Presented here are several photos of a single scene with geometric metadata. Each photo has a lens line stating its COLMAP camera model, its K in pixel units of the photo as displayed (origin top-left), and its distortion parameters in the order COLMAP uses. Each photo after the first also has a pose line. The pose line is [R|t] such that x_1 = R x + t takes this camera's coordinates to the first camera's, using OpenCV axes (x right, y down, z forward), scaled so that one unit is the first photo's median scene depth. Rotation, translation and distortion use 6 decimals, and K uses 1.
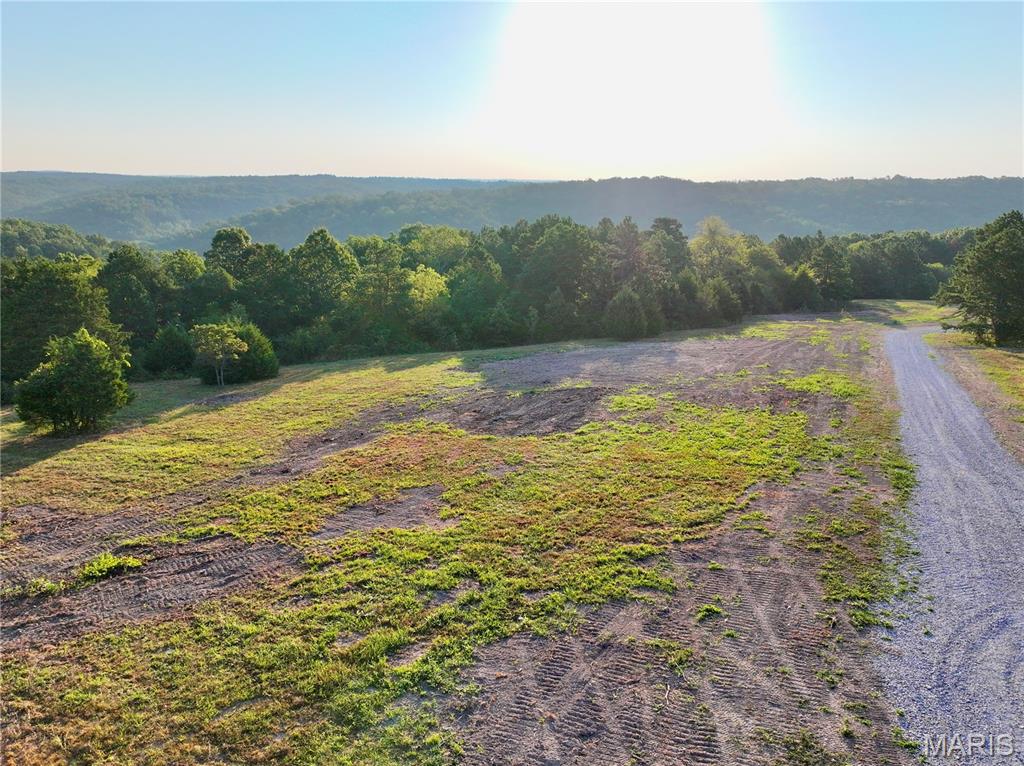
lens RADIAL K [[834.0, 0, 510.1], [0, 834.0, 383.7], [0, 0, 1]] dist [0.007851, -0.005228]
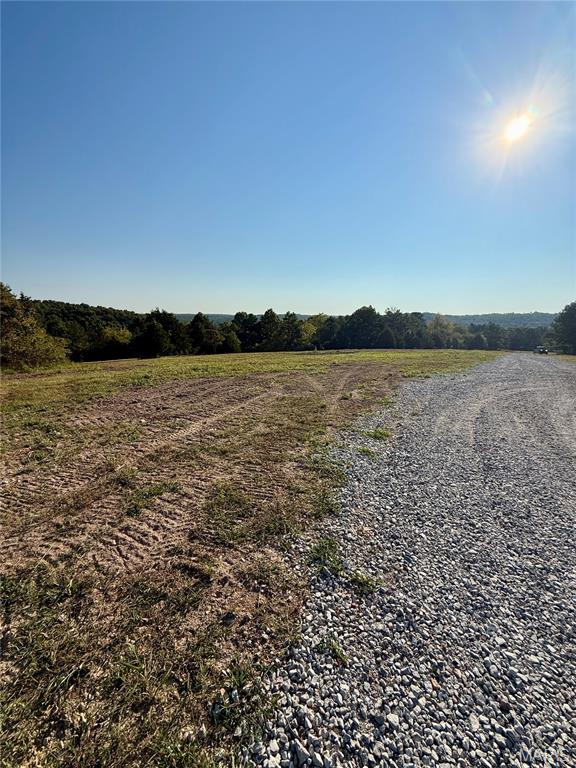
lens RADIAL K [[306.8, 0, 286.8], [0, 306.8, 383.8], [0, 0, 1]] dist [0.001019, -0.000495]
pose [[0.969166, 0.050557, -0.241167, 0.082039], [-0.056851, 0.998198, -0.019205, 0.078433], [0.239761, 0.032324, 0.970294, 0.097552]]
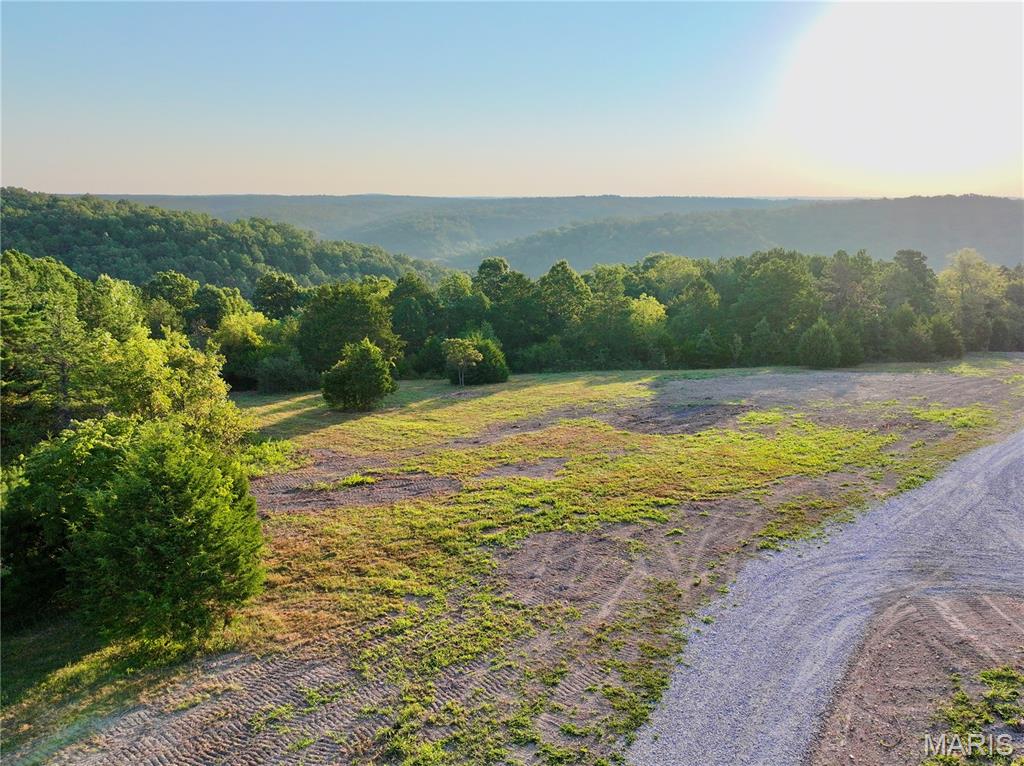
lens RADIAL K [[834.0, 0, 508.5], [0, 834.0, 383.3], [0, 0, 1]] dist [0.007851, -0.005228]
pose [[0.944837, 0.061041, -0.321803, 0.109976], [-0.067945, 0.997636, -0.010255, 0.005723], [0.320417, 0.031554, 0.946751, -0.163825]]
